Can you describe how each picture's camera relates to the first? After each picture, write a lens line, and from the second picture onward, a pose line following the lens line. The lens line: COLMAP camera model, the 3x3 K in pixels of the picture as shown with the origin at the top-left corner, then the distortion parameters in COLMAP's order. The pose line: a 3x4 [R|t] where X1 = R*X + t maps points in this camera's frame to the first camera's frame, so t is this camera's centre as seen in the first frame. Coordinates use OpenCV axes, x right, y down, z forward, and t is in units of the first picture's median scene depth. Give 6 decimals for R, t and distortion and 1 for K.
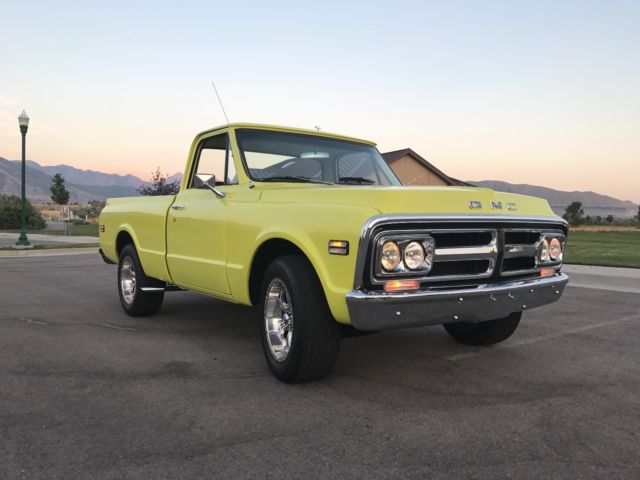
lens RADIAL K [[542.2, 0, 320.0], [0, 542.2, 240.0], [0, 0, 1]] dist [-0.010488, -0.014342]
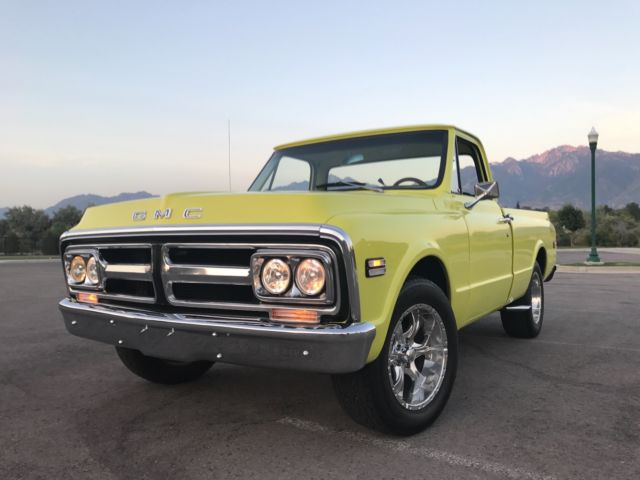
lens RADIAL K [[542.2, 0, 320.0], [0, 542.2, 240.0], [0, 0, 1]] dist [-0.010488, -0.014342]
pose [[0.329901, -0.012135, -0.943938, 1.020043], [-0.016814, 0.999683, -0.018728, -0.013245], [0.943866, 0.022050, 0.329592, 0.851701]]
